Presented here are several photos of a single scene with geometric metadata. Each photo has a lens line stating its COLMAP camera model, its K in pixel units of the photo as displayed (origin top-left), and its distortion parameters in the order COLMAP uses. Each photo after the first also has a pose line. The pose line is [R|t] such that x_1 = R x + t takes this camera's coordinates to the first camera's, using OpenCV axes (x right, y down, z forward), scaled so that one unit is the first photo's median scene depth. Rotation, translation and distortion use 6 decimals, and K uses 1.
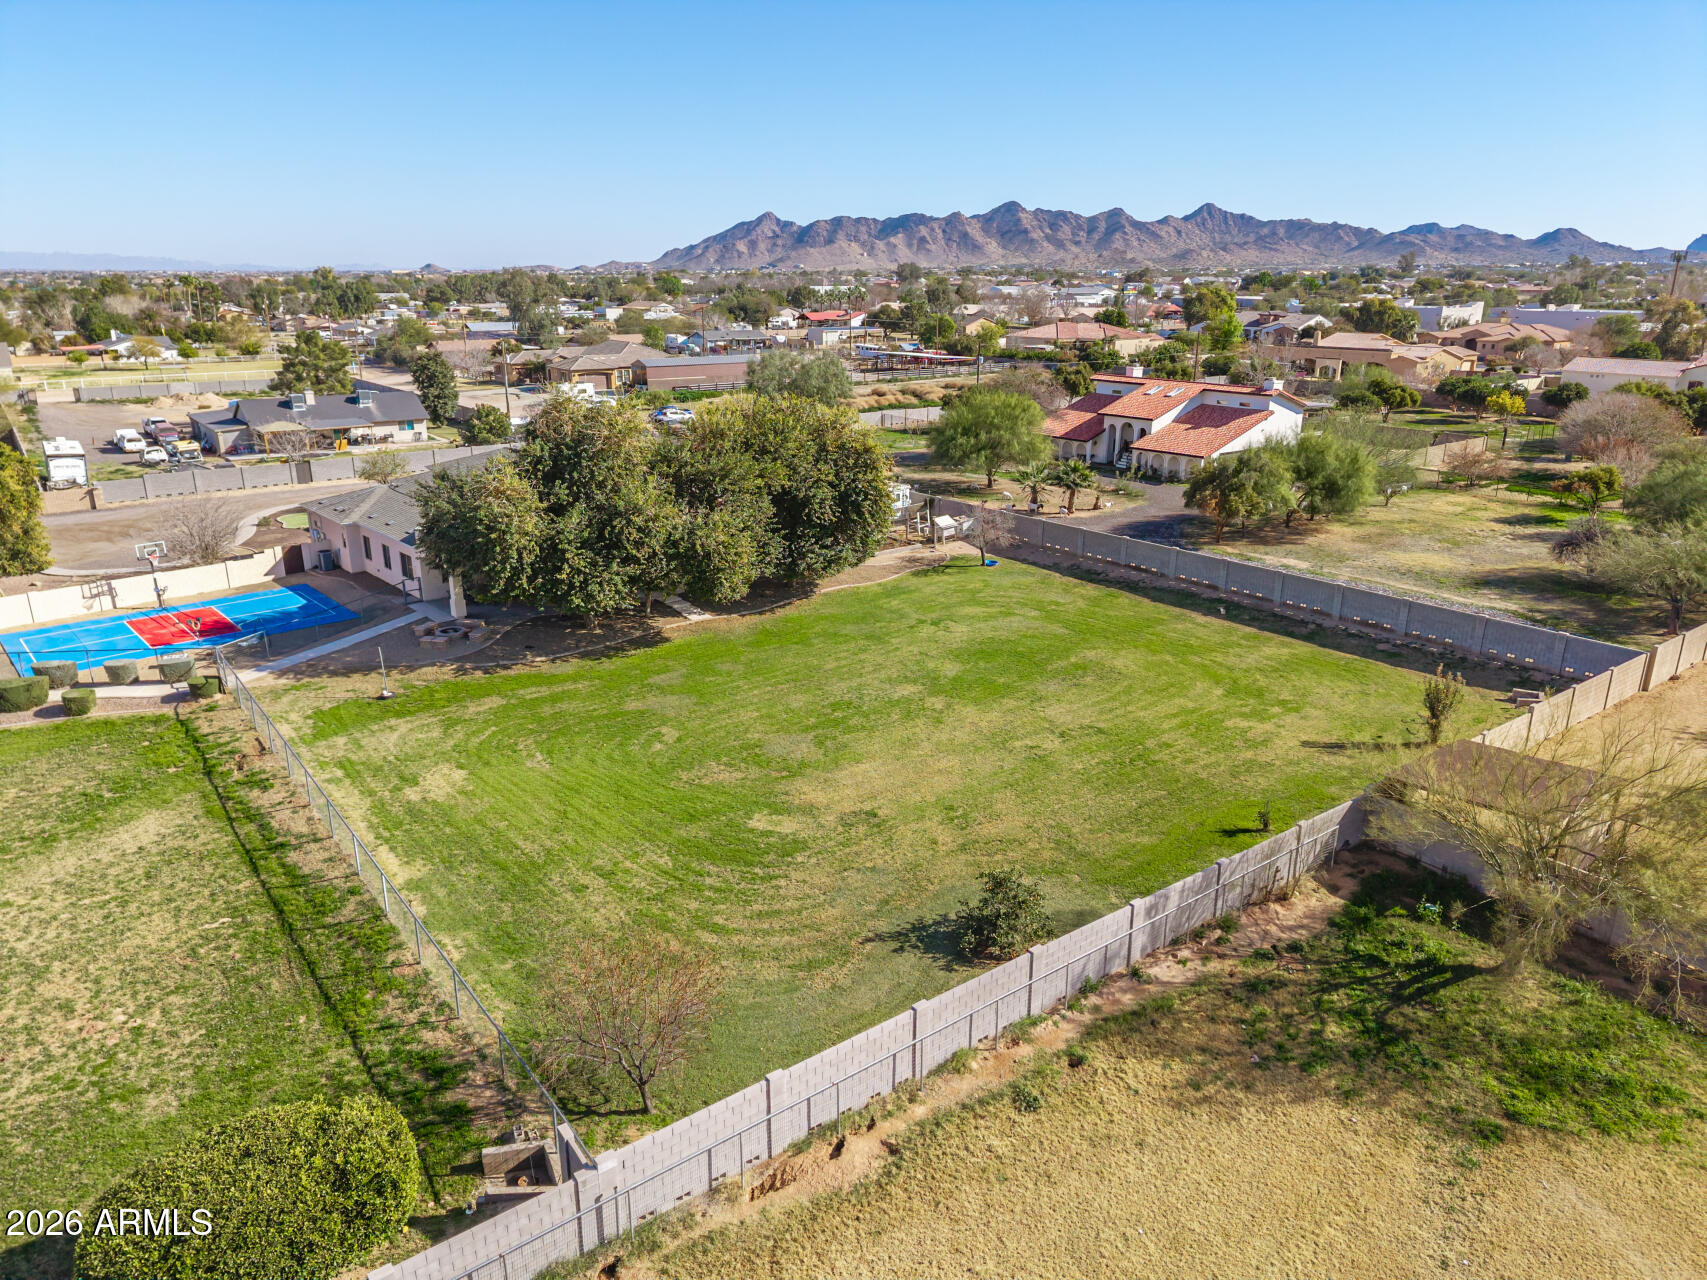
lens RADIAL K [[1141.0, 0, 856.8], [0, 1141.0, 643.4], [0, 0, 1]] dist [0.024795, -0.023319]
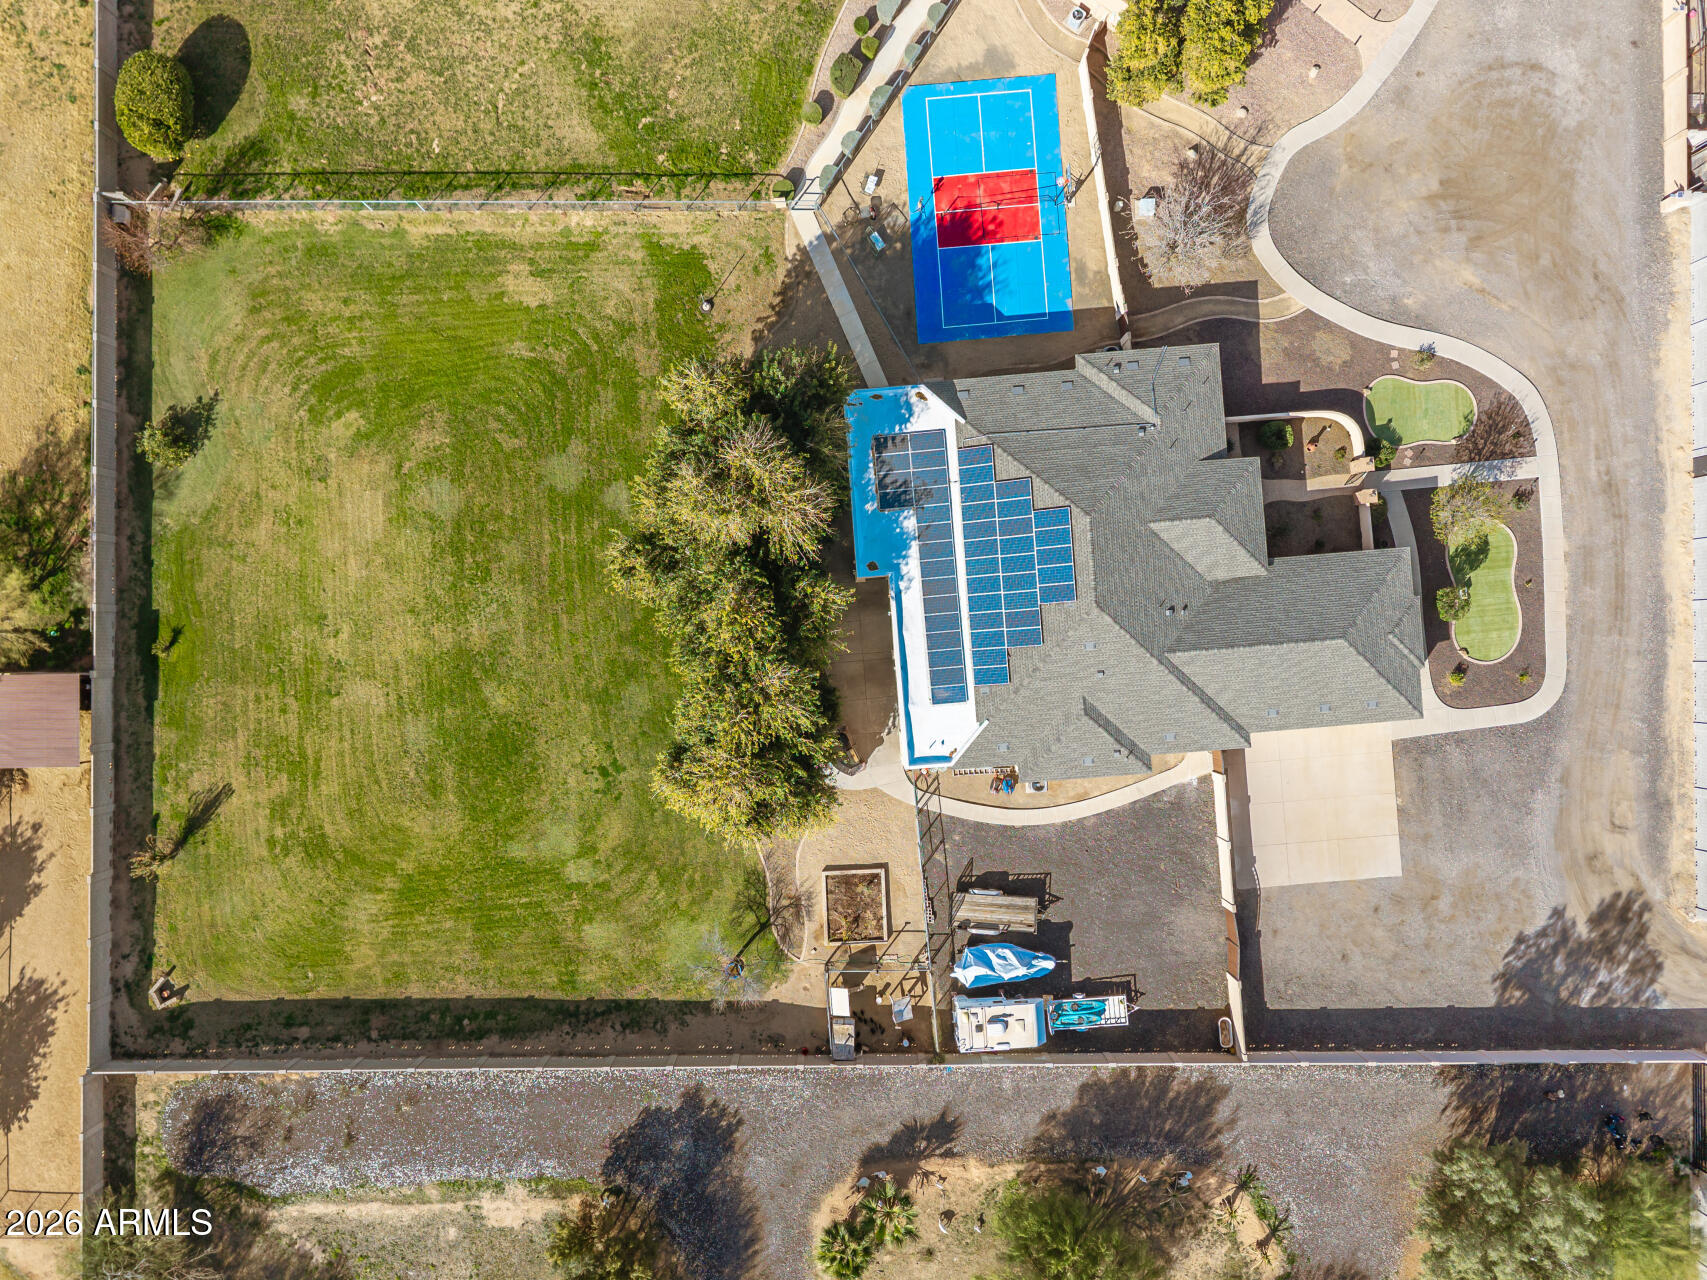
lens RADIAL K [[1156.0, 0, 855.2], [0, 1156.0, 636.0], [0, 0, 1]] dist [0.025320, -0.028702]
pose [[-0.603392, 0.797362, -0.011530, -0.186960], [-0.254819, -0.179089, 0.950260, -1.250494], [0.755636, 0.576317, 0.311244, 0.884151]]
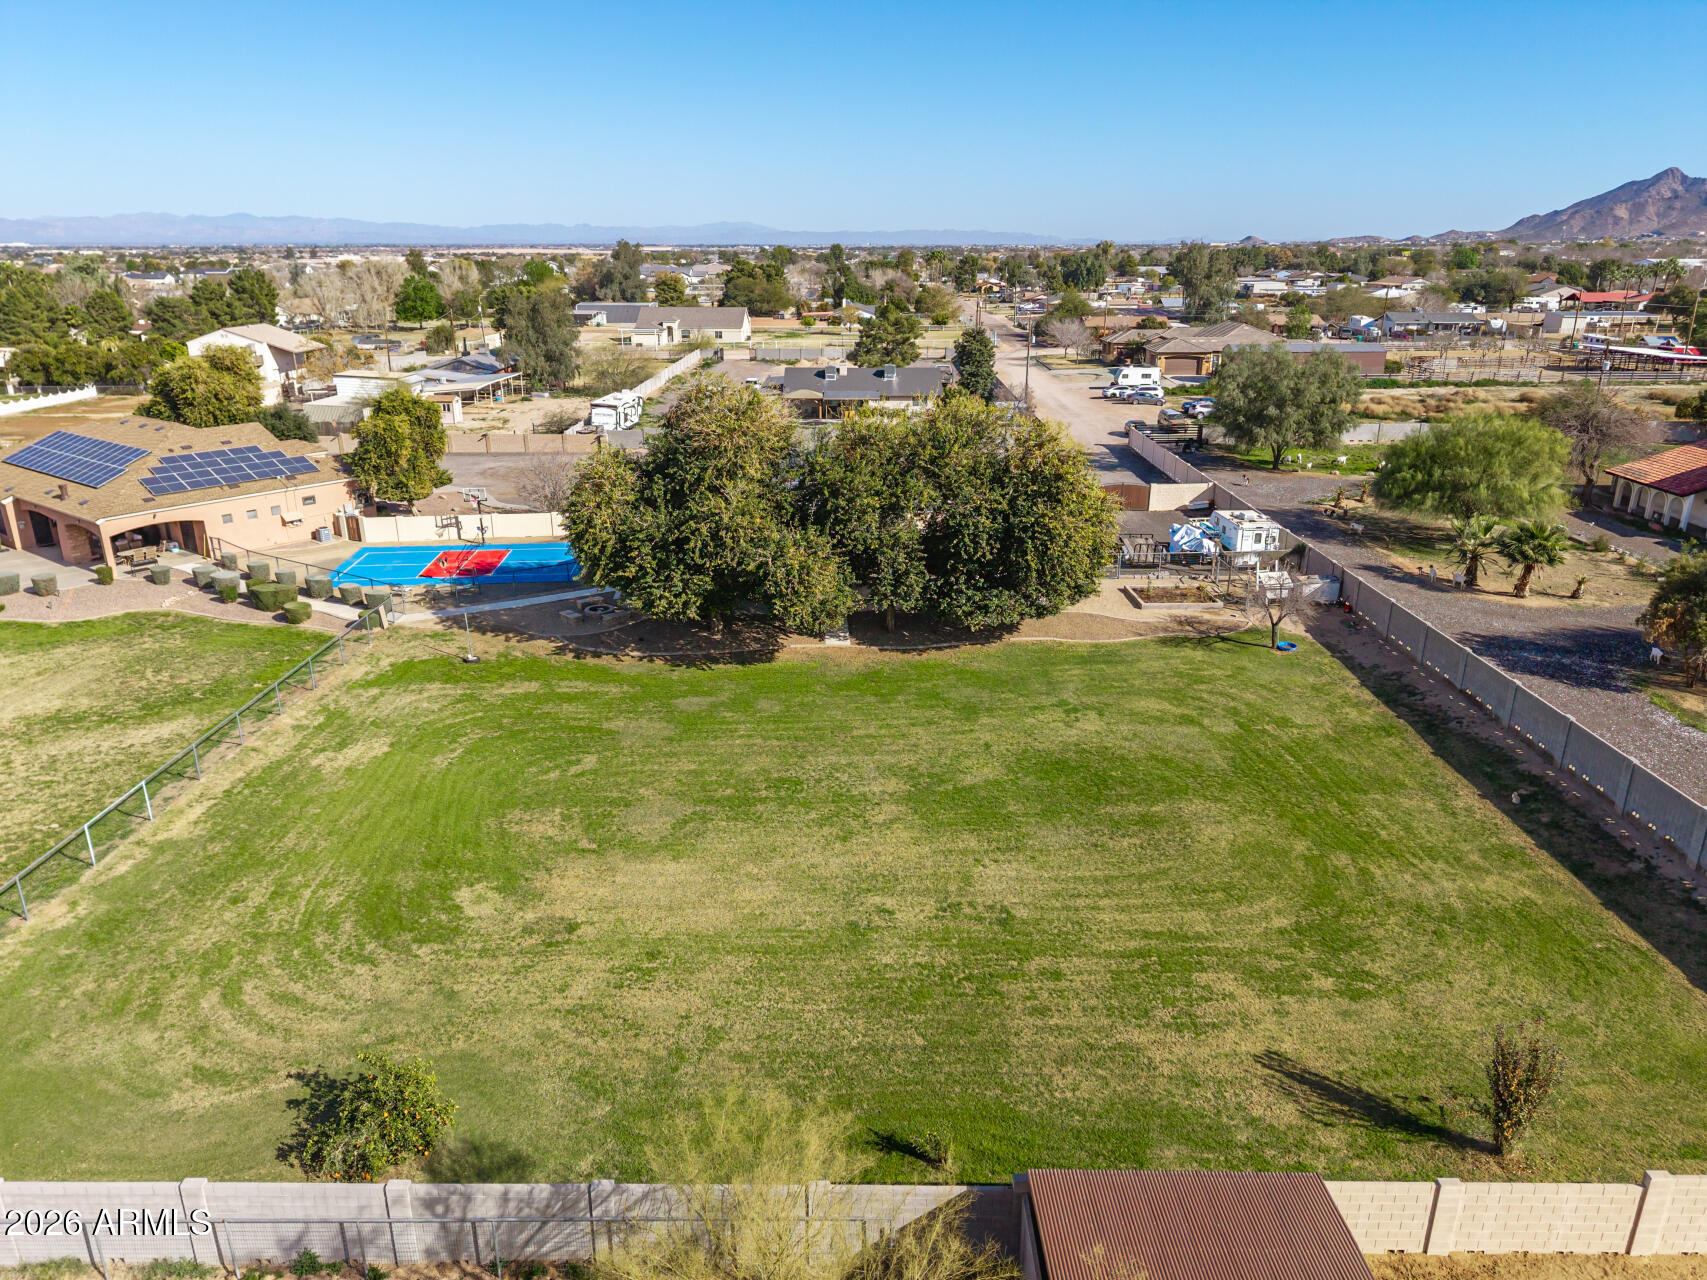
lens RADIAL K [[1149.0, 0, 856.0], [0, 1149.0, 642.0], [0, 0, 1]] dist [0.028899, -0.030980]
pose [[0.792343, 0.195066, -0.578050, 0.451537], [-0.184324, 0.979768, 0.077973, -0.111348], [0.581565, 0.044767, 0.812267, 0.327715]]
